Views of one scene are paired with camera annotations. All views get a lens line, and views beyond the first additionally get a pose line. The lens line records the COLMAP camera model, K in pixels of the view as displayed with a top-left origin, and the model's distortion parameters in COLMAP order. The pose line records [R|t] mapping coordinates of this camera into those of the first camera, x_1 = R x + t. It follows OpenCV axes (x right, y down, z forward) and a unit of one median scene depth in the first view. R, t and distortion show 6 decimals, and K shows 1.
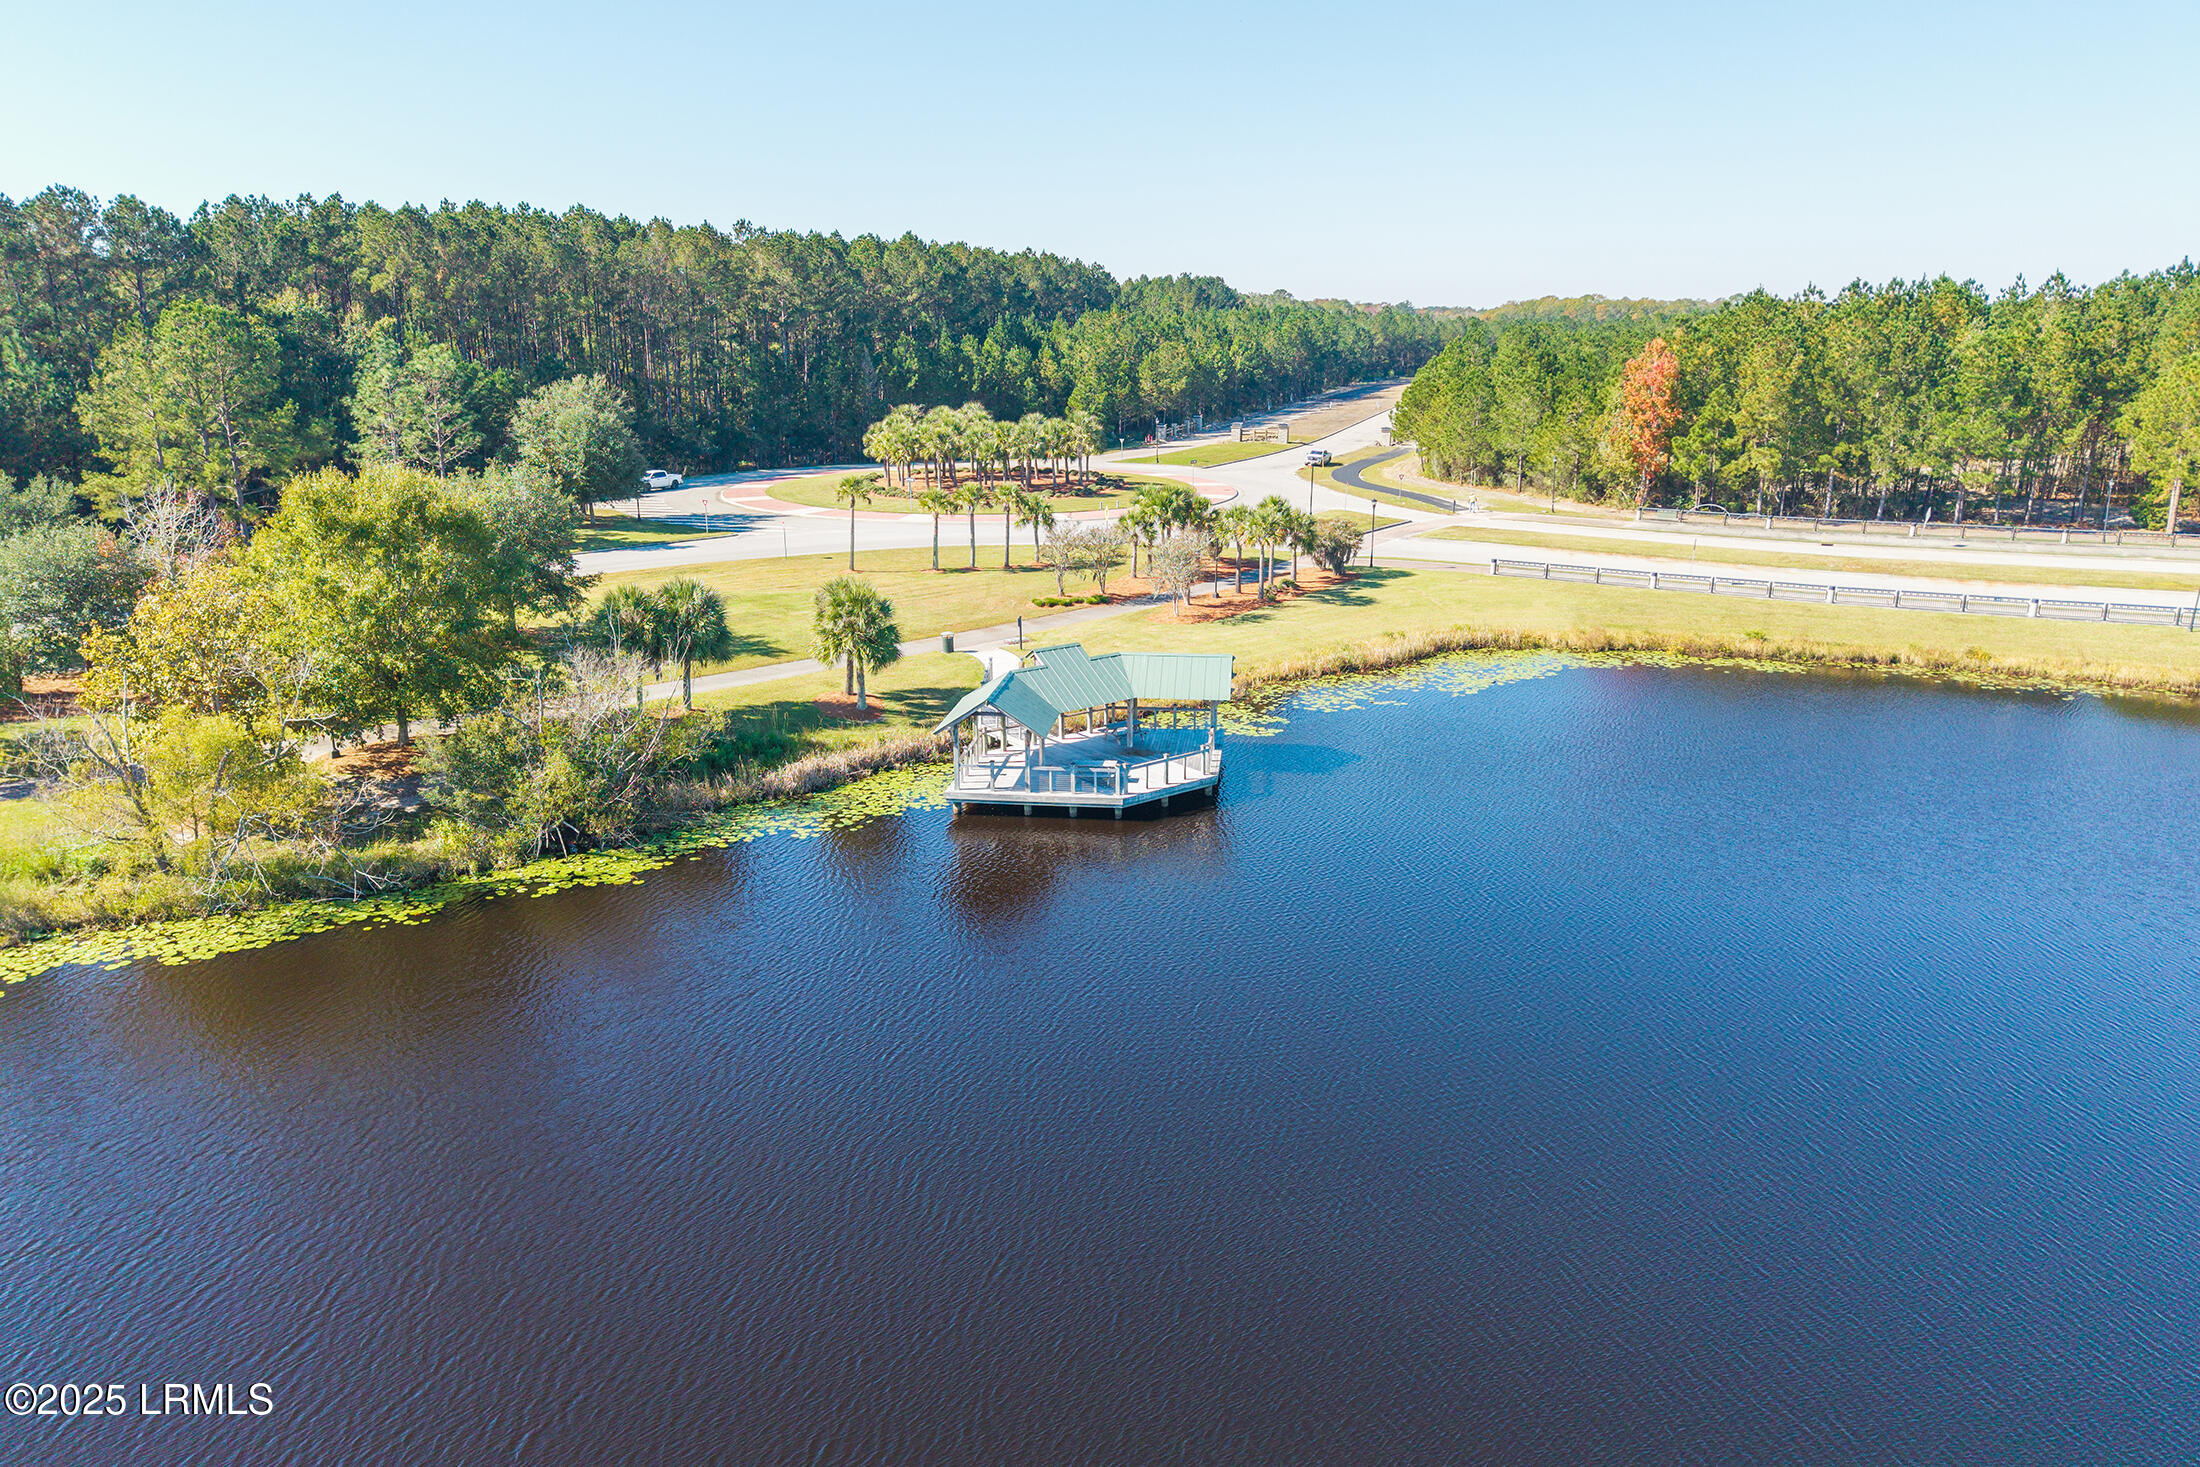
lens RADIAL K [[1483.1, 0, 1100.0], [0, 1483.1, 733.5], [0, 0, 1]] dist [0.026542, -0.023326]
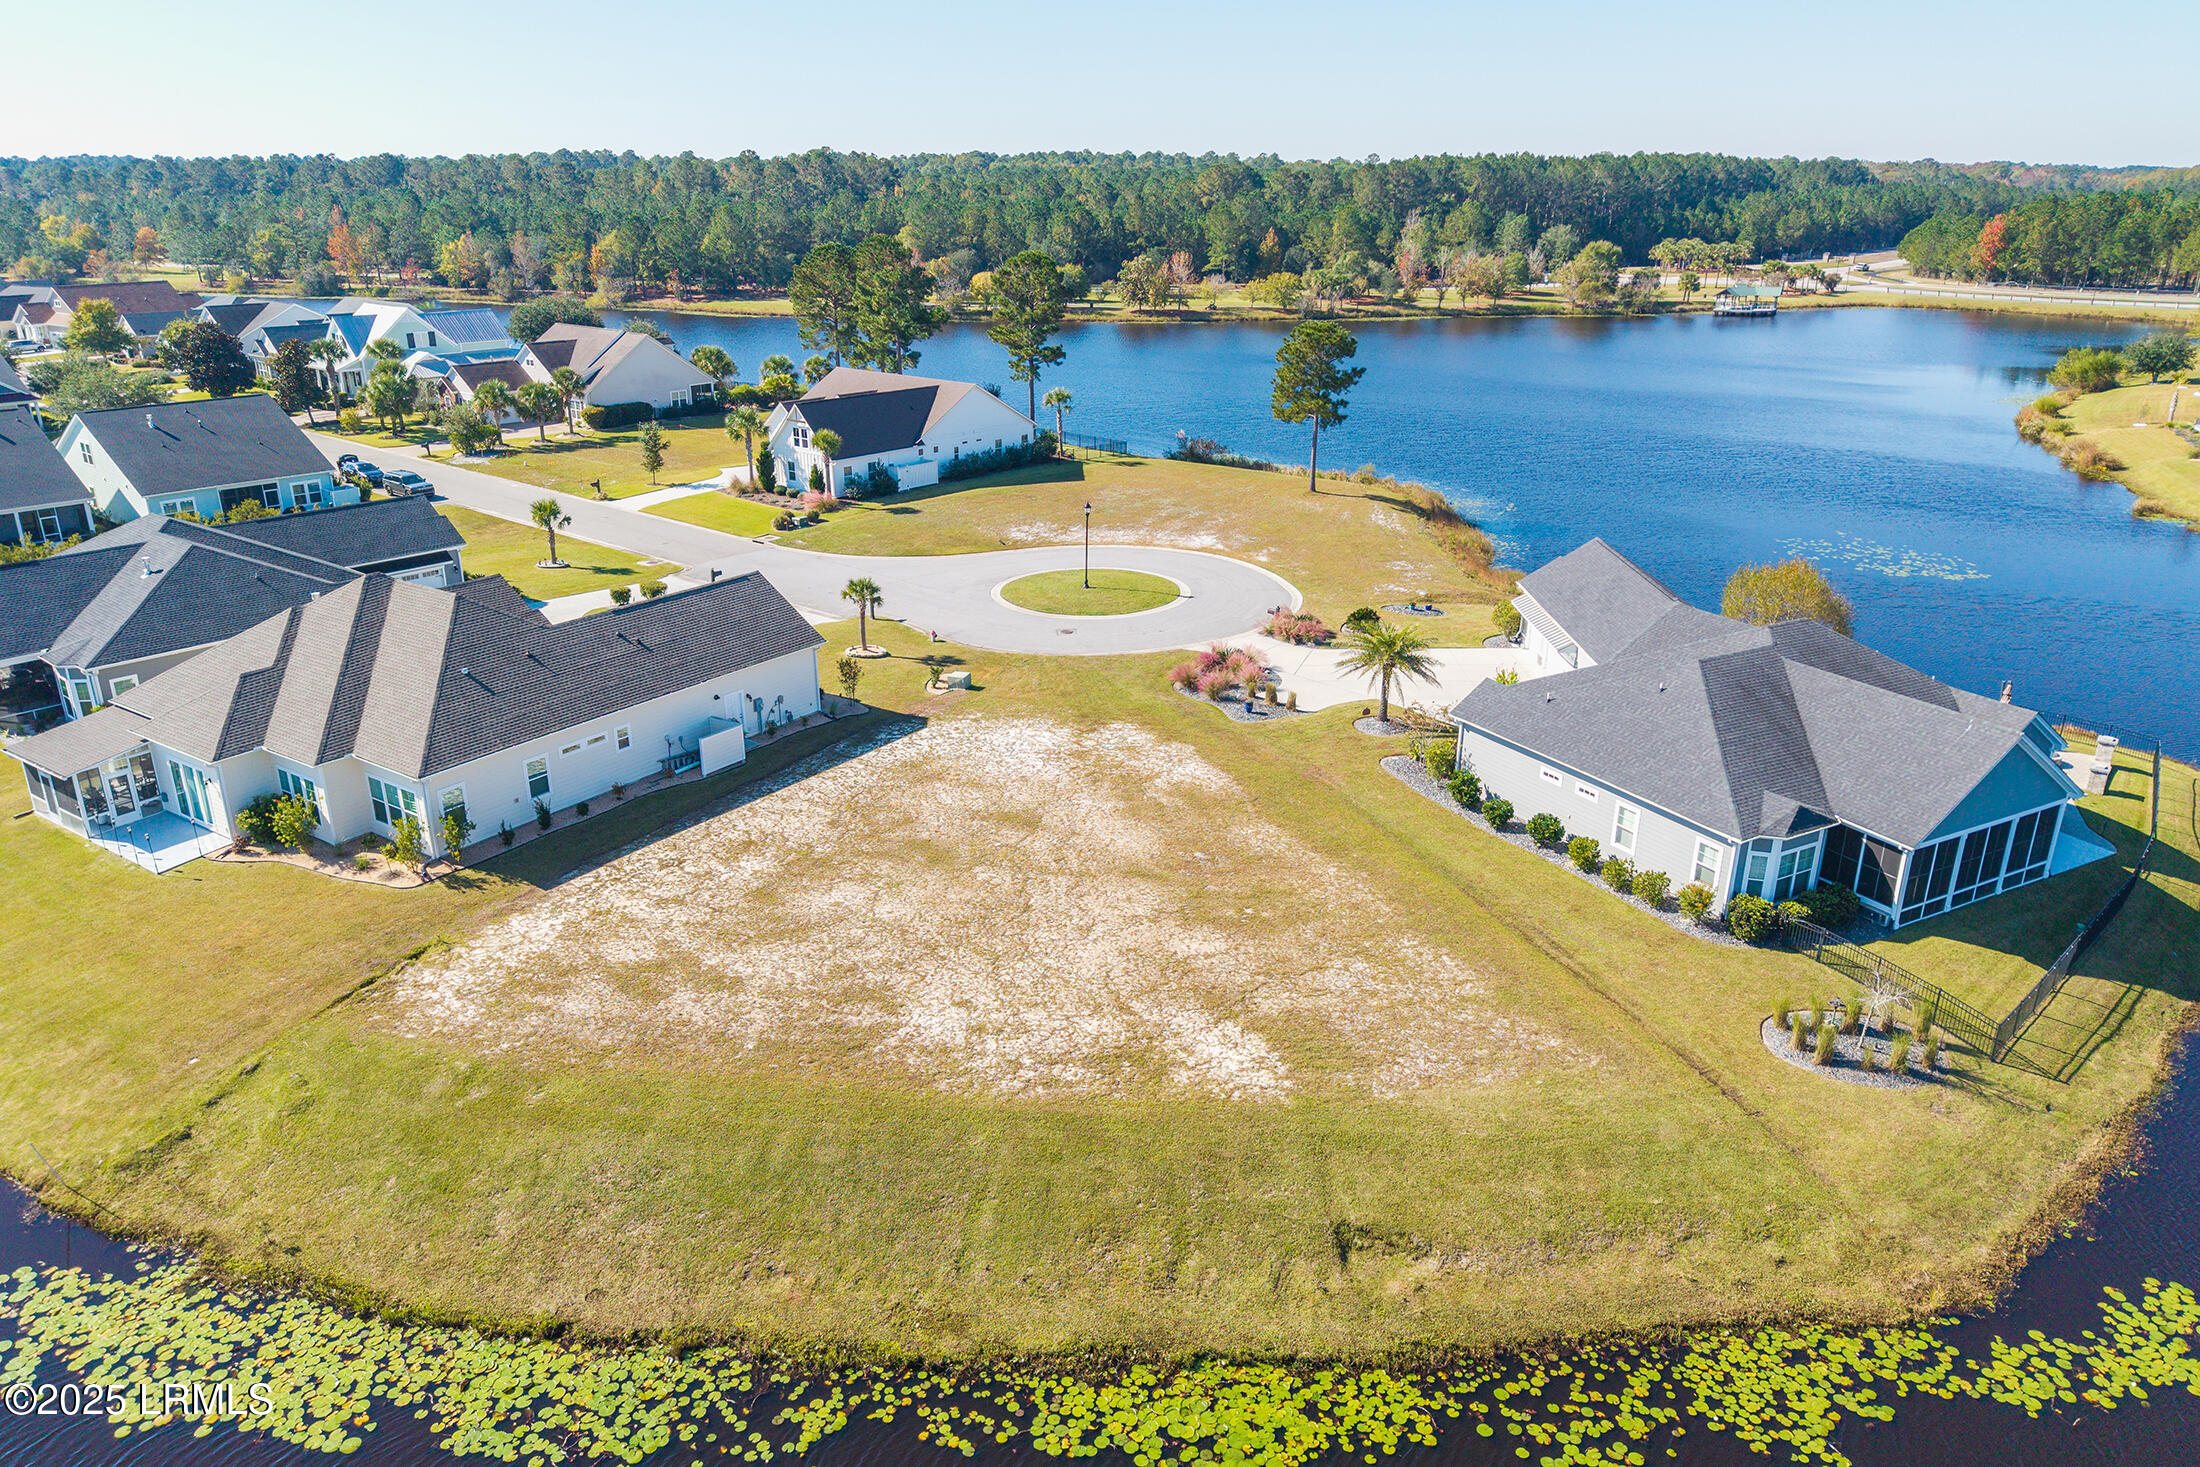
lens RADIAL K [[1483.1, 0, 1100.0], [0, 1483.1, 733.5], [0, 0, 1]] dist [0.026542, -0.023326]
pose [[0.925681, 0.134798, -0.353475, -0.019806], [-0.102874, 0.988848, 0.107691, 0.425657], [0.364049, -0.063324, 0.929225, -1.705287]]
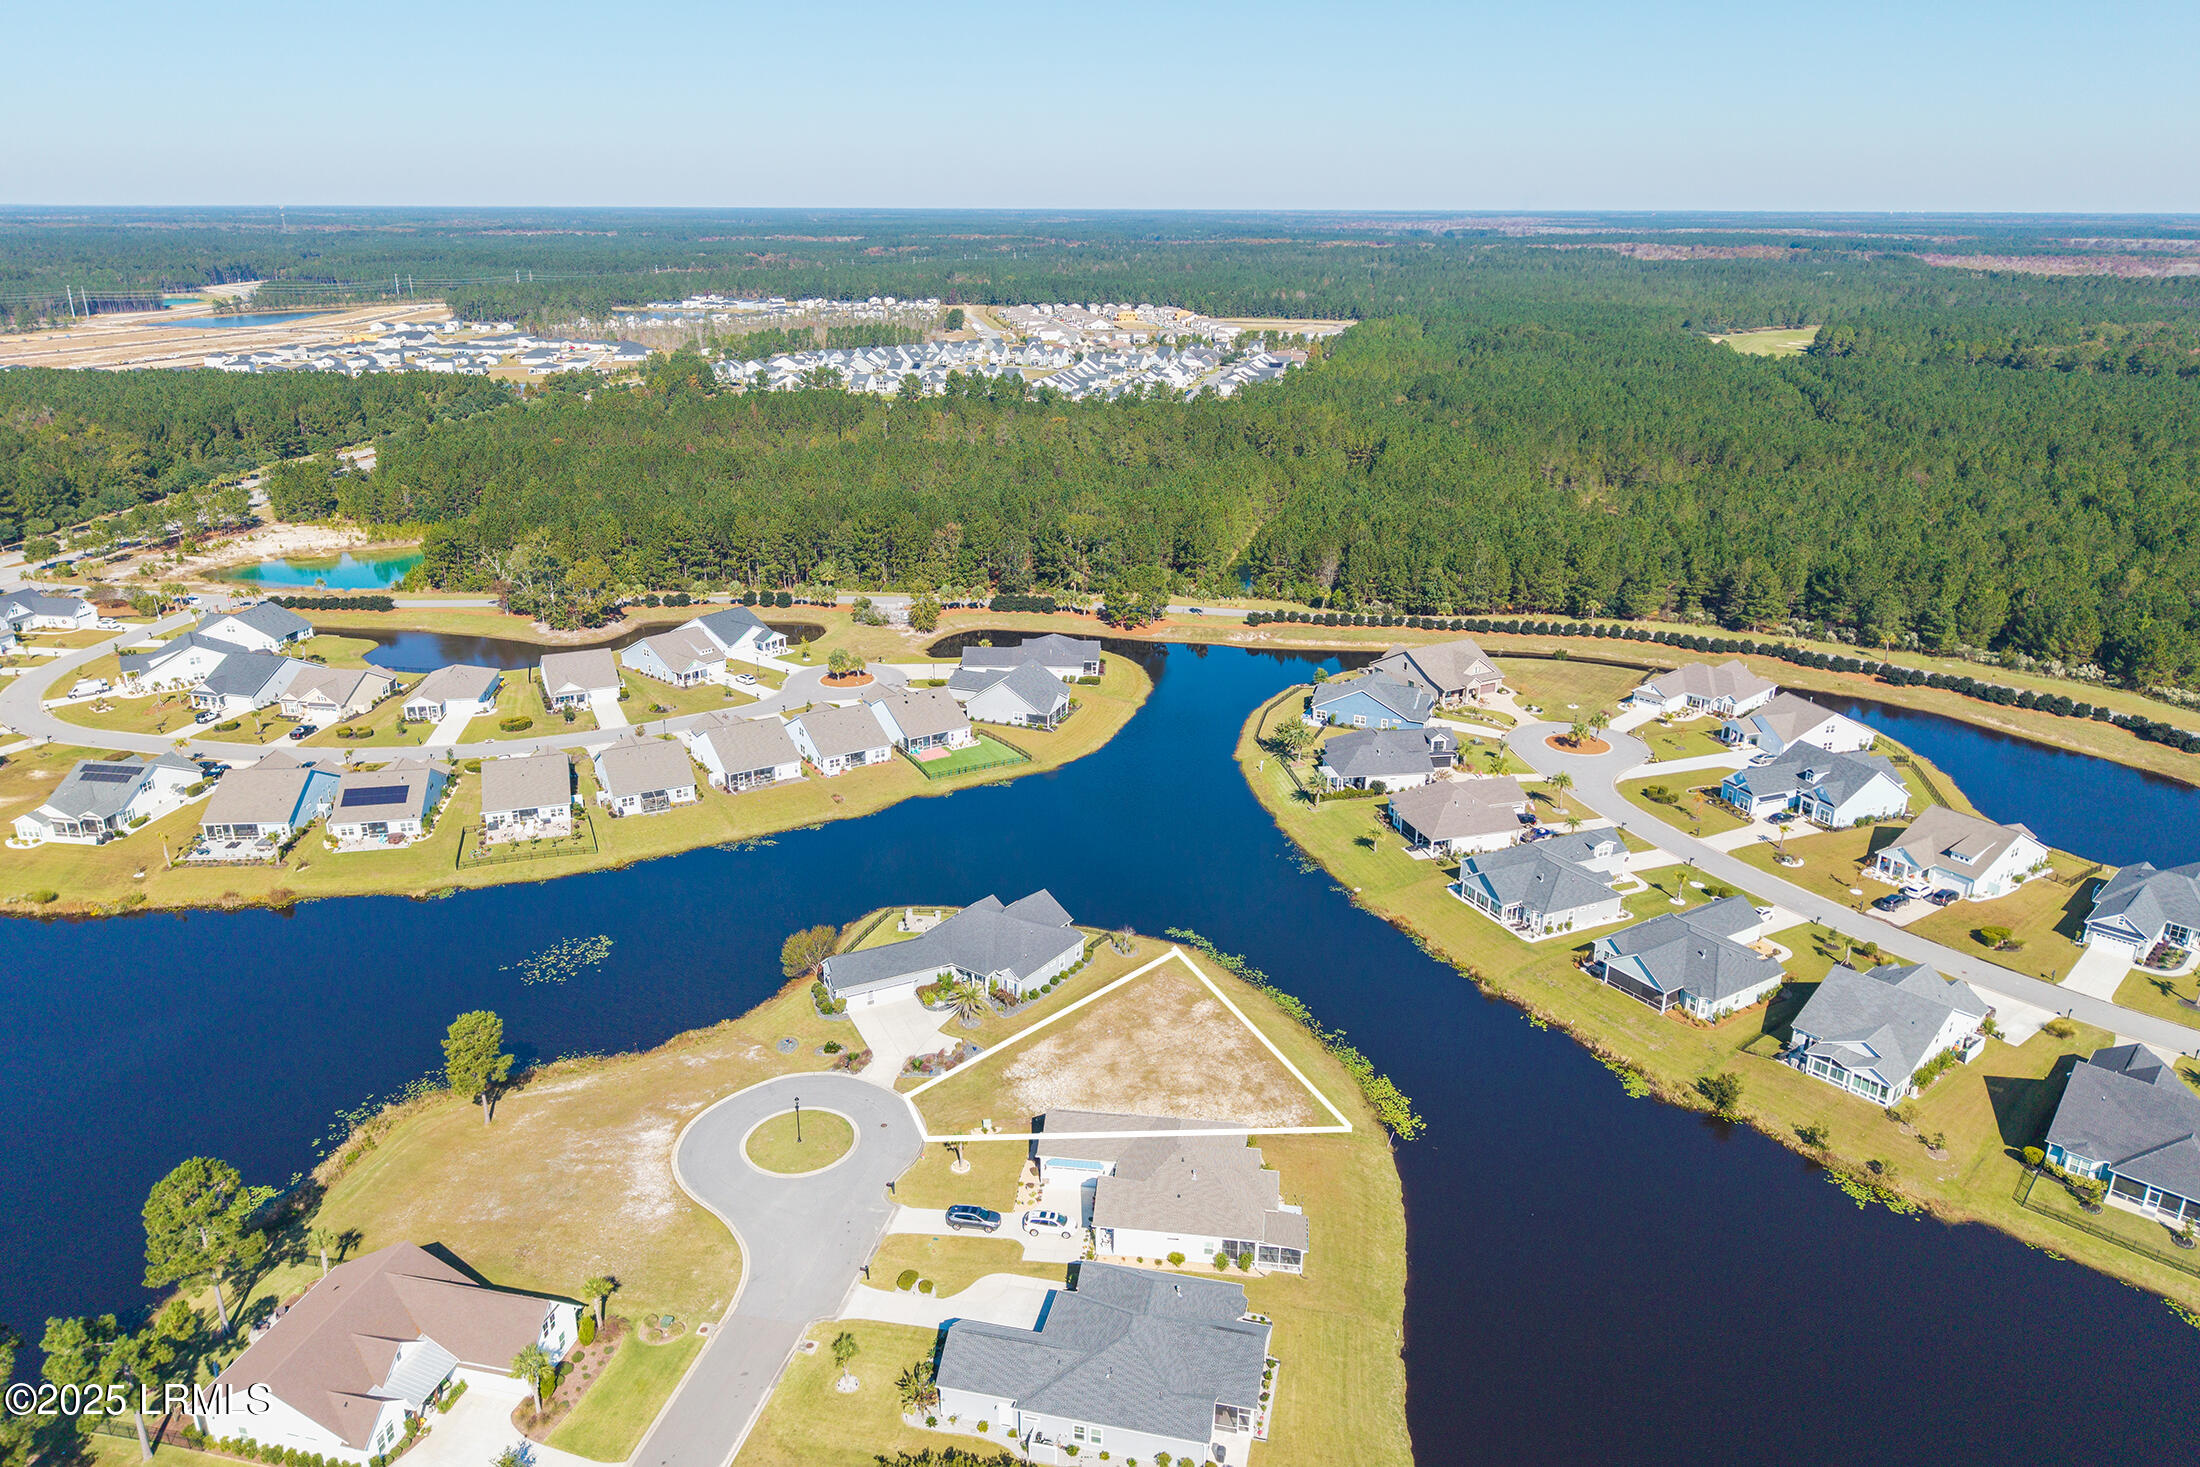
lens RADIAL K [[1483.1, 0, 1100.0], [0, 1483.1, 733.5], [0, 0, 1]] dist [0.026542, -0.023326]
pose [[-0.086651, -0.334294, 0.938477, -1.123584], [0.261595, 0.901329, 0.345215, -0.117004], [-0.961280, 0.275414, 0.009349, -1.432854]]
